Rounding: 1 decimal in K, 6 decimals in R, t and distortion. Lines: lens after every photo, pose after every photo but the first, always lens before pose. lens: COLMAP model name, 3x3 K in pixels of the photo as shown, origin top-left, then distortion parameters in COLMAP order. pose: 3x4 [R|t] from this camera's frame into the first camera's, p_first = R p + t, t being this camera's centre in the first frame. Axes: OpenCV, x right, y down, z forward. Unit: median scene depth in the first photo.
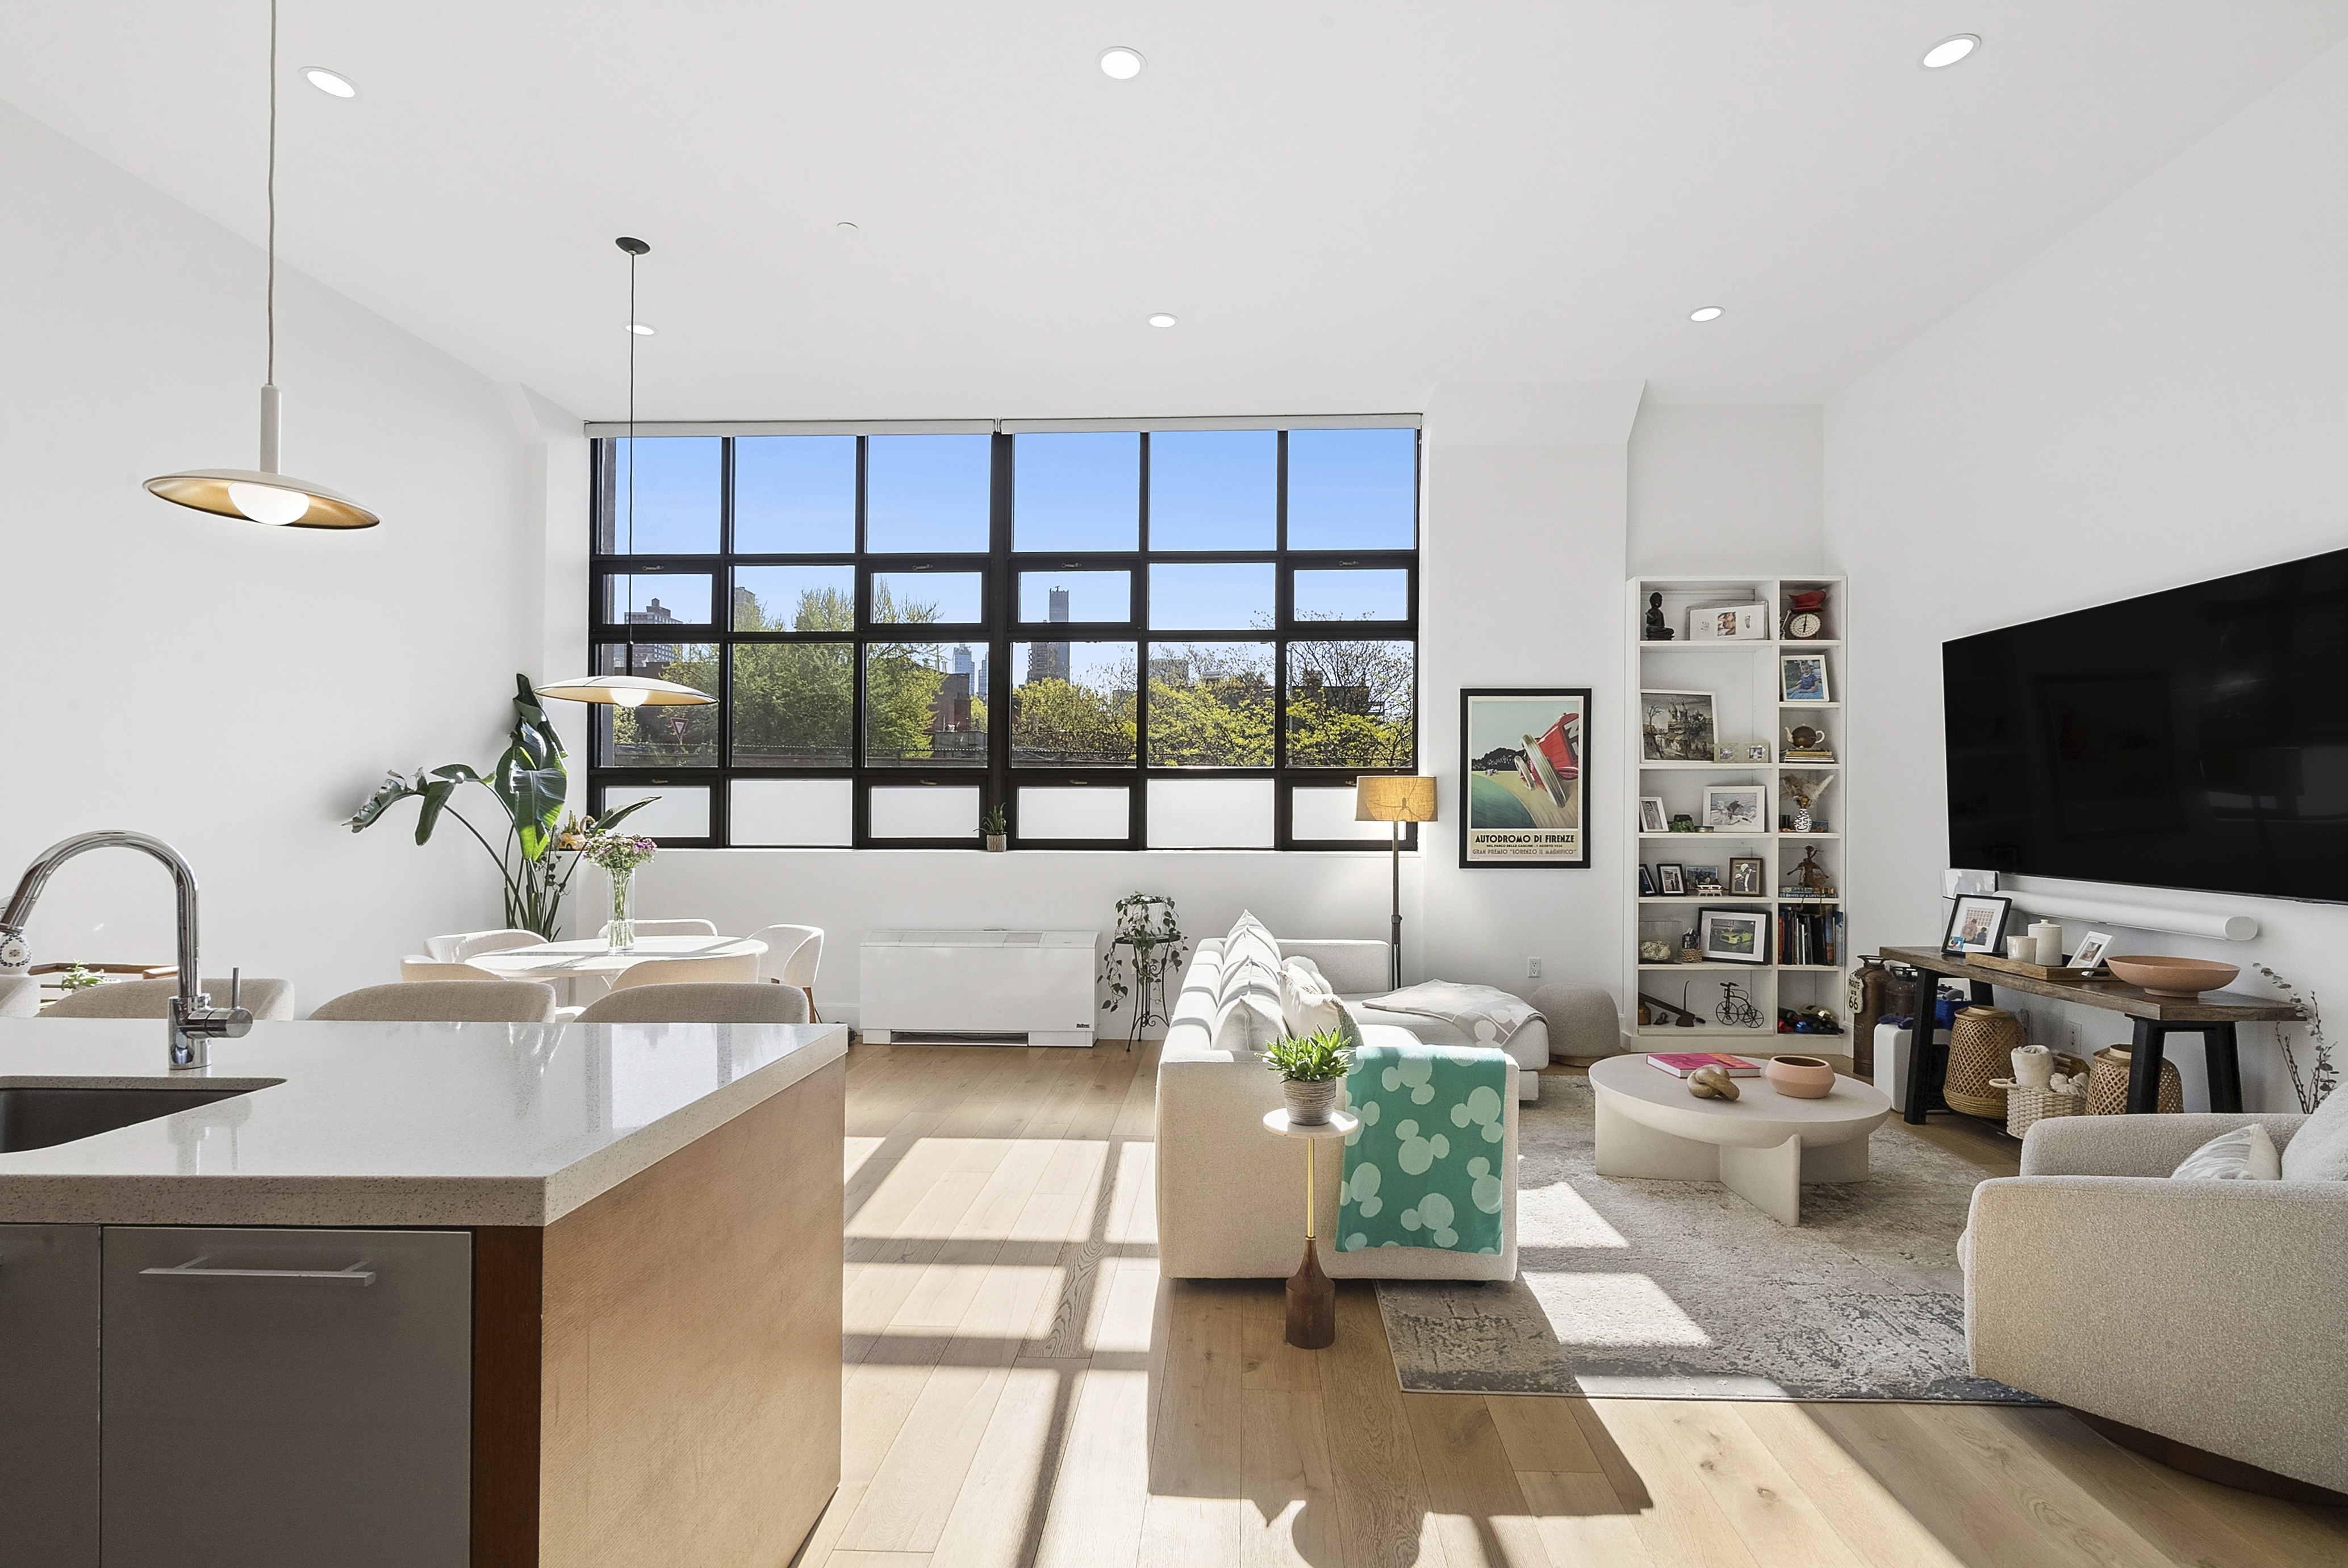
lens RADIAL K [[1095.3, 0, 1201.7], [0, 1095.3, 816.9], [0, 0, 1]] dist [-0.004591, 0.001301]
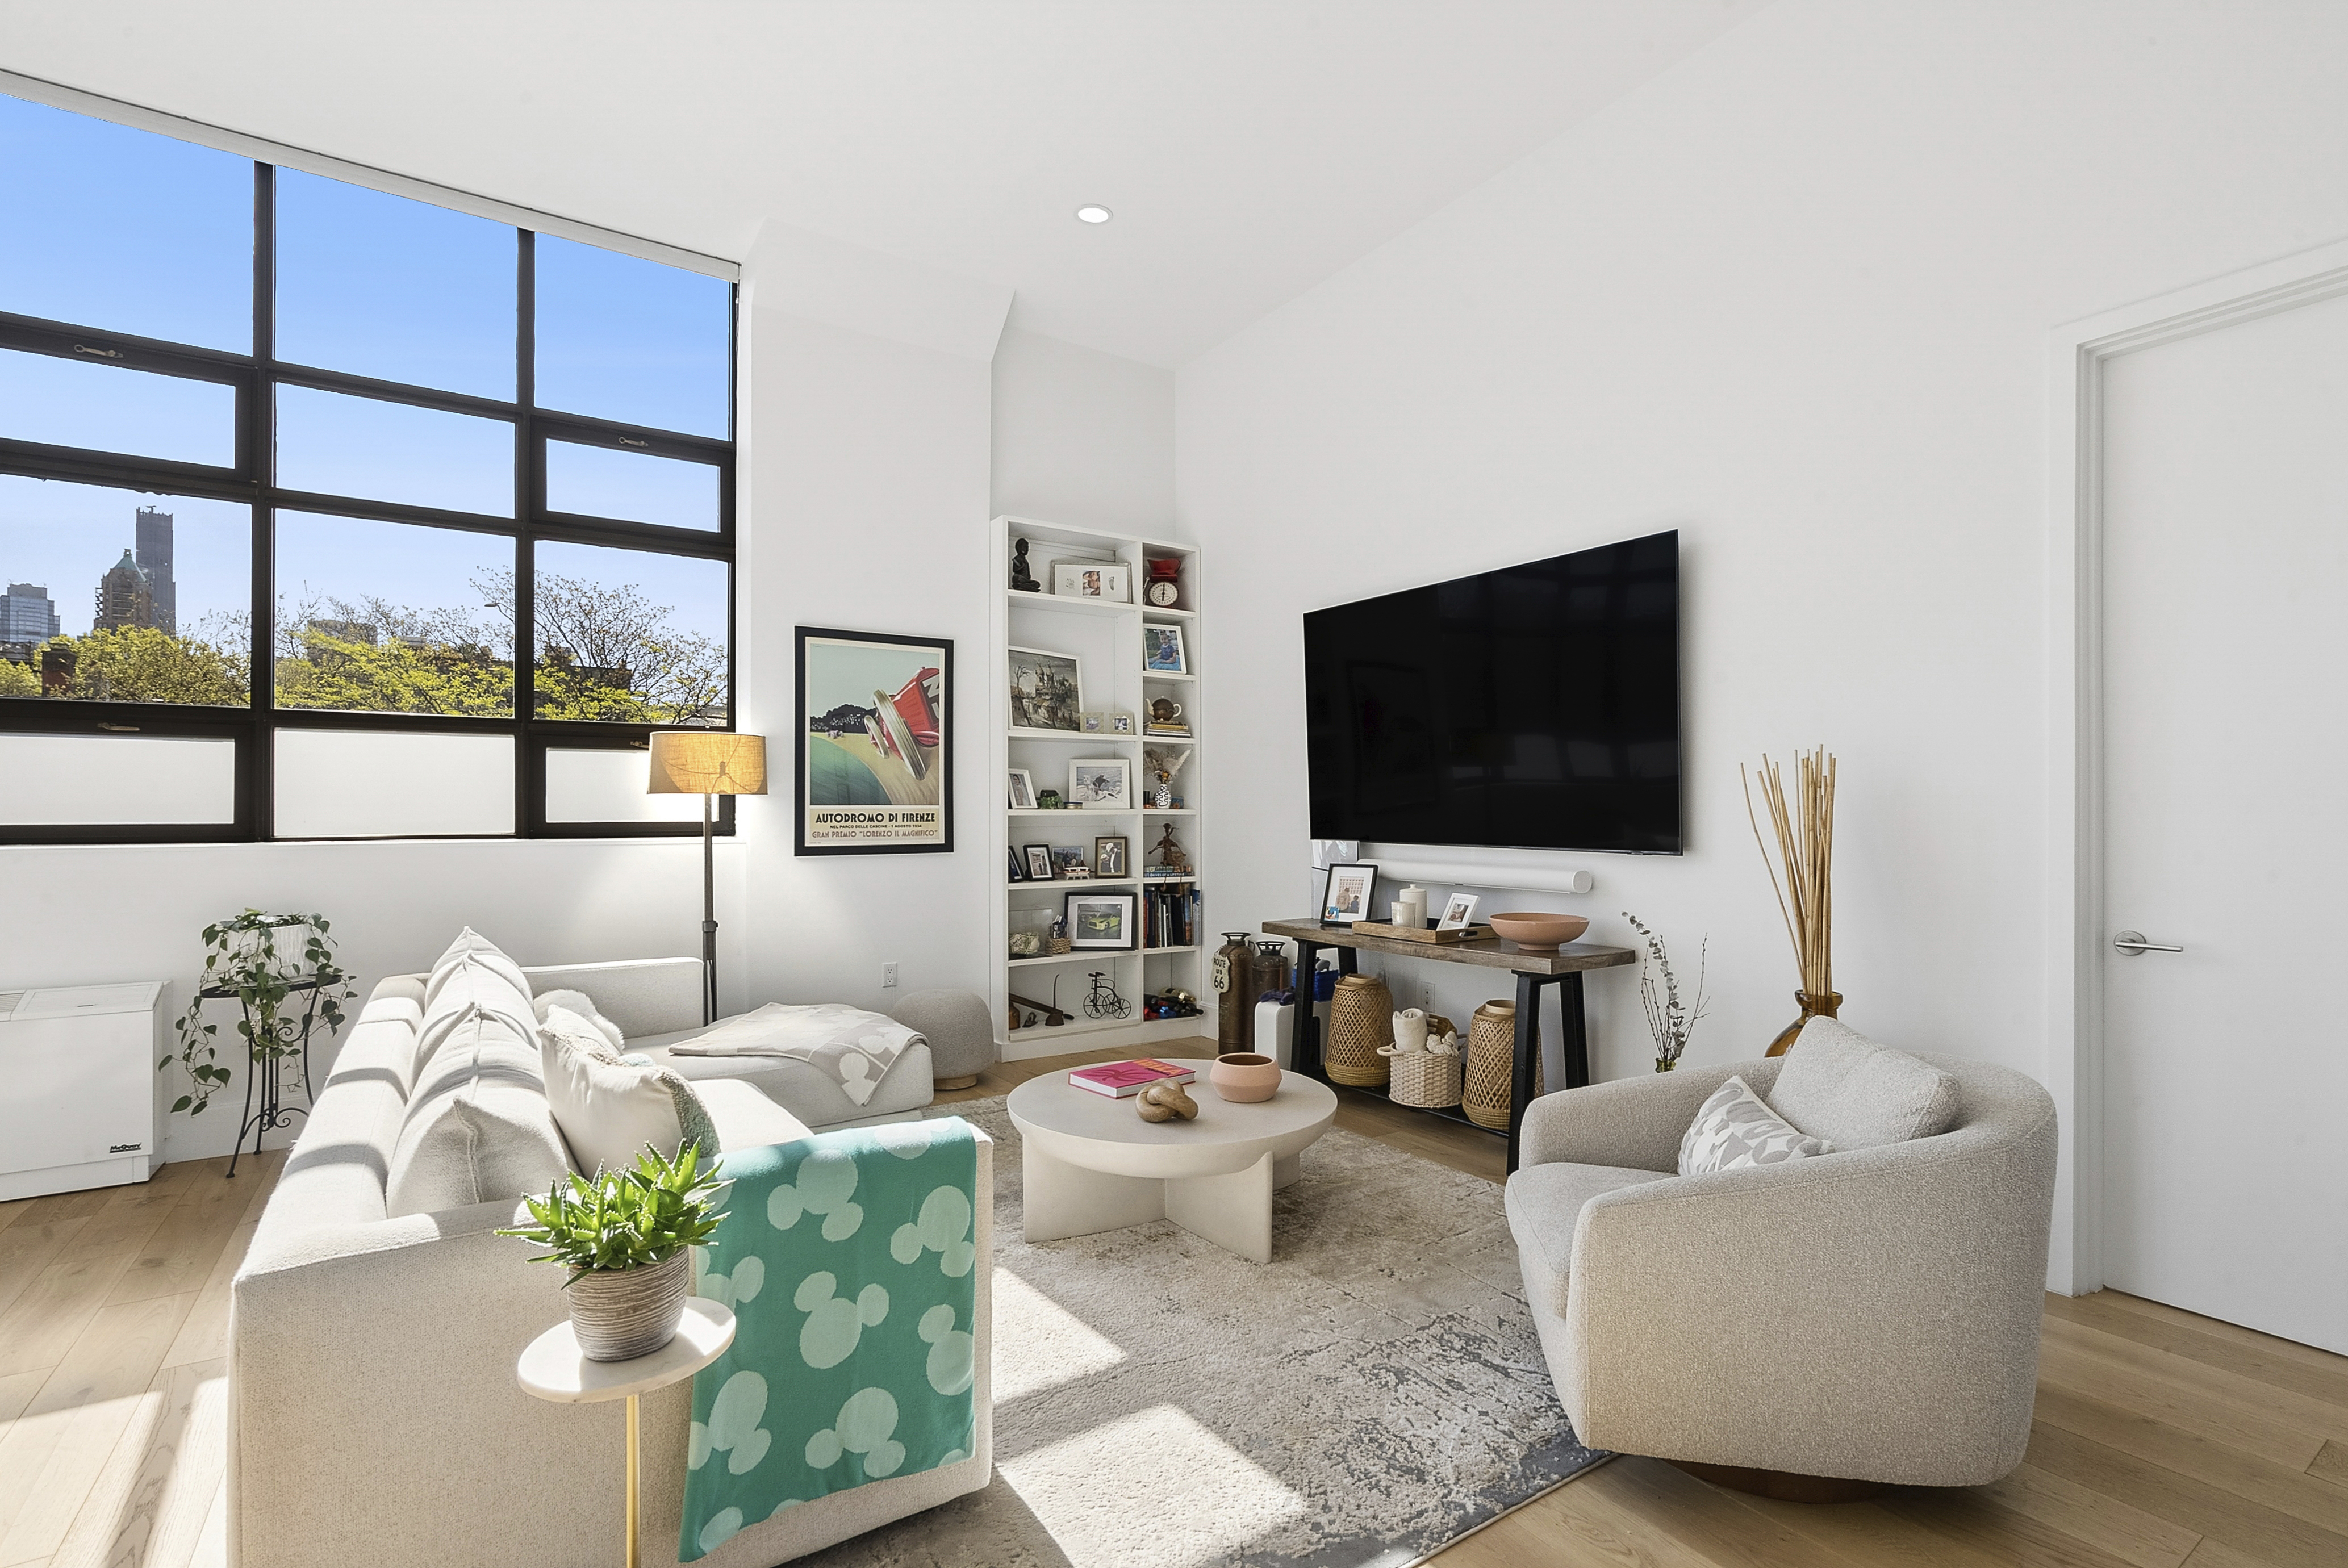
lens RADIAL K [[1095.3, 0, 1201.7], [0, 1095.3, 816.9], [0, 0, 1]] dist [-0.004591, 0.001301]
pose [[0.806007, -0.005189, 0.591884, 0.007921], [0.005822, 0.999983, 0.000839, 0.020654], [-0.591878, 0.002769, 0.806023, 0.207251]]
